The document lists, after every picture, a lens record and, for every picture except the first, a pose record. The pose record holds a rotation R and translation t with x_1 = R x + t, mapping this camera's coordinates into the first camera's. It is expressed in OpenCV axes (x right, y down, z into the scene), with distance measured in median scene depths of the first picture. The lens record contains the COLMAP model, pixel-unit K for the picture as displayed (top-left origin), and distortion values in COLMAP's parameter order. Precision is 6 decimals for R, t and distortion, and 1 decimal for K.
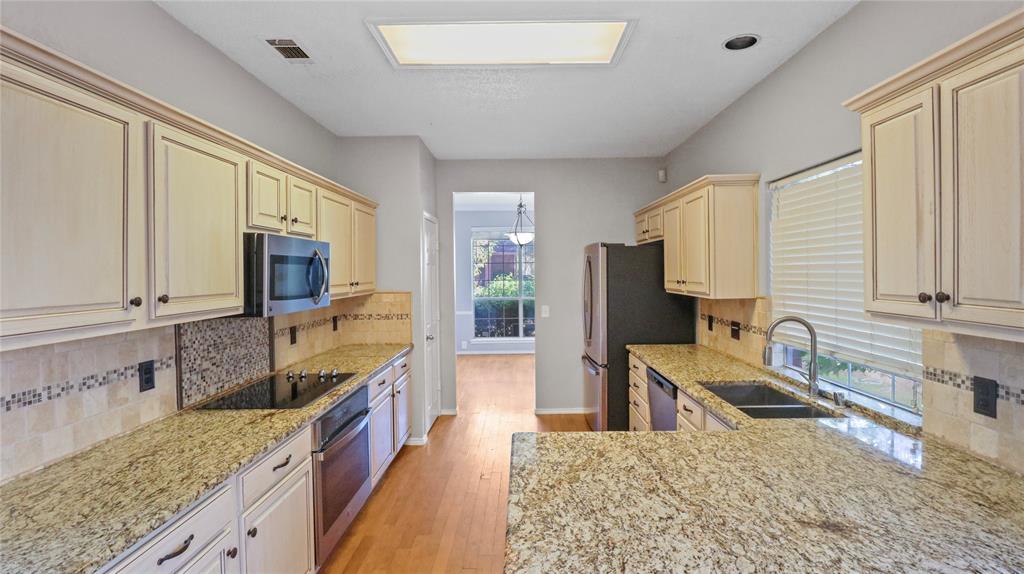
lens RADIAL K [[473.1, 0, 520.1], [0, 473.1, 276.5], [0, 0, 1]] dist [-0.000174, -0.014202]
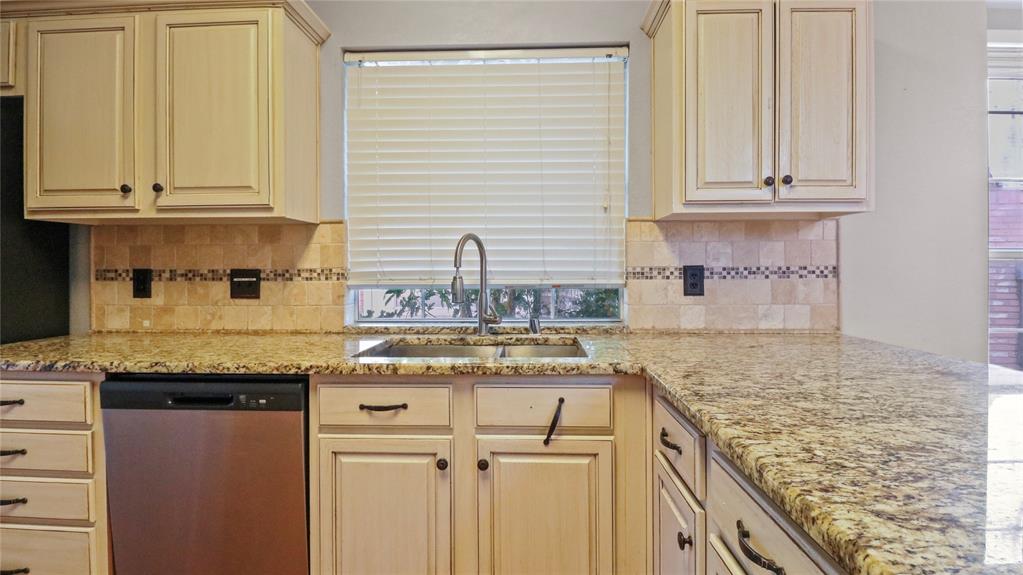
lens RADIAL K [[479.8, 0, 513.3], [0, 479.8, 273.1], [0, 0, 1]] dist [-0.000145, -0.014958]
pose [[0.031616, 0.002710, 0.999496, -0.189742], [0.014075, 0.999896, -0.003157, 0.163518], [-0.999401, 0.014168, 0.031575, 0.992512]]
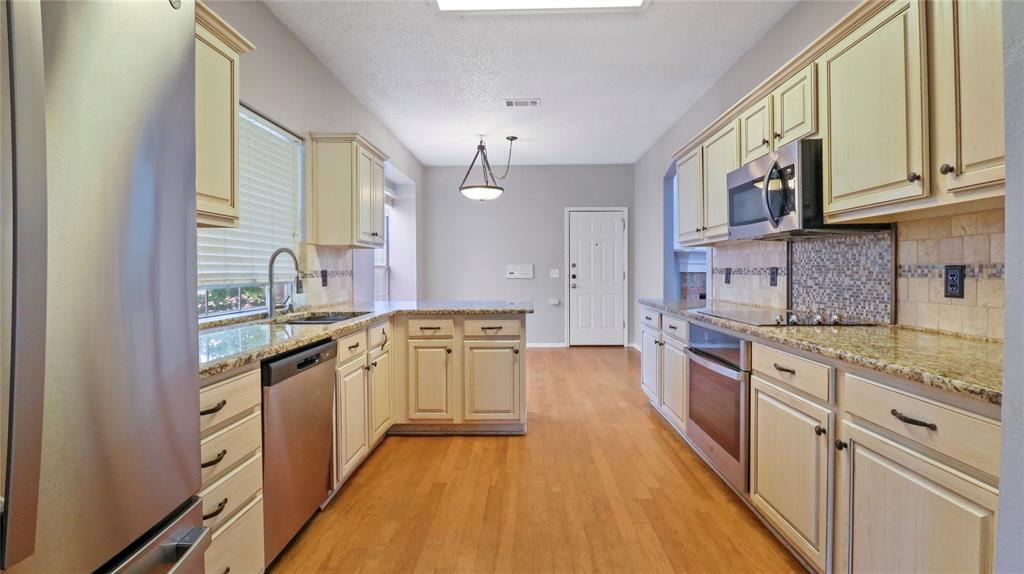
lens RADIAL K [[480.3, 0, 513.8], [0, 480.3, 272.6], [0, 0, 1]] dist [-0.000145, -0.014958]
pose [[-0.999683, 0.016662, 0.018897, 0.015759], [0.016936, 0.999753, 0.014391, 0.146598], [-0.018653, 0.014706, -0.999718, 2.327883]]
